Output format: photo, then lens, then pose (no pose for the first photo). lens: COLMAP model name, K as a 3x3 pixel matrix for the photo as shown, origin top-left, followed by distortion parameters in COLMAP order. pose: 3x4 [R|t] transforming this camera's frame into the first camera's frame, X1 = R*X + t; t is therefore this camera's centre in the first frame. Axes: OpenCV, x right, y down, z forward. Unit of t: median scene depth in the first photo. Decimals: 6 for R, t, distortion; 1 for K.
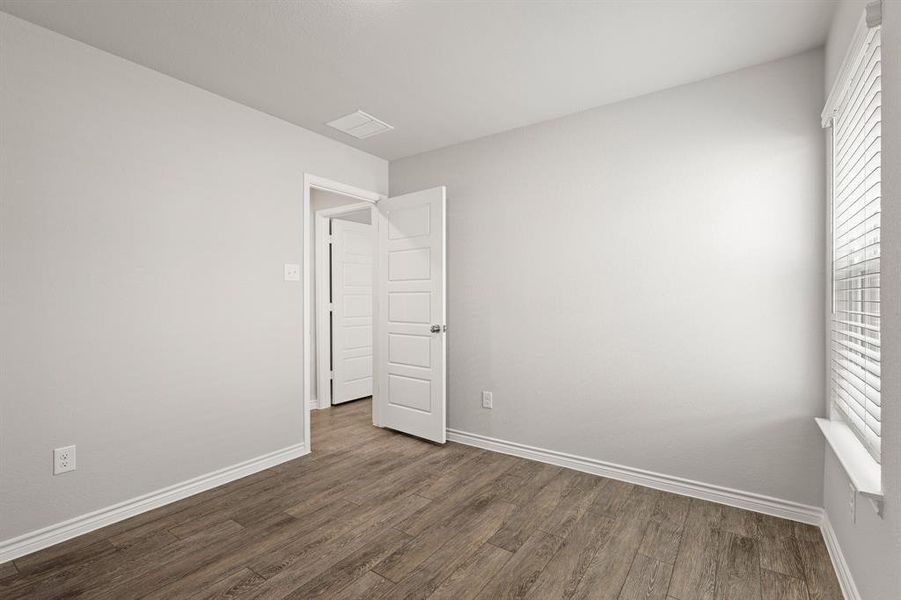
lens RADIAL K [[420.3, 0, 450.2], [0, 420.3, 301.0], [0, 0, 1]] dist [0.002825, 0.000259]
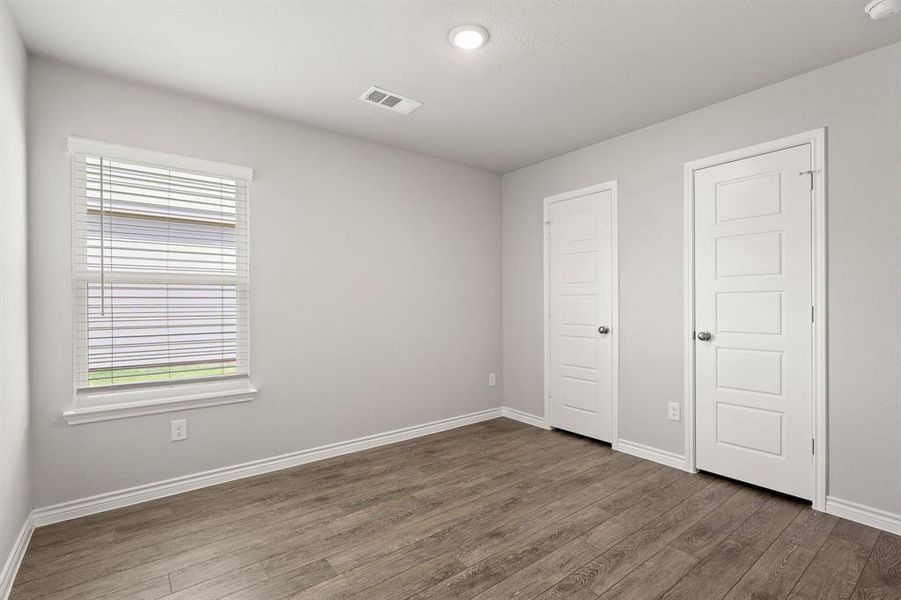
lens RADIAL K [[420.3, 0, 457.5], [0, 420.3, 303.3], [0, 0, 1]] dist [0.002825, 0.000259]
pose [[-0.961099, 0.005248, 0.276153, -0.431170], [0.006305, 0.999976, 0.002938, -0.002461], [-0.276131, 0.004565, -0.961109, 1.900526]]
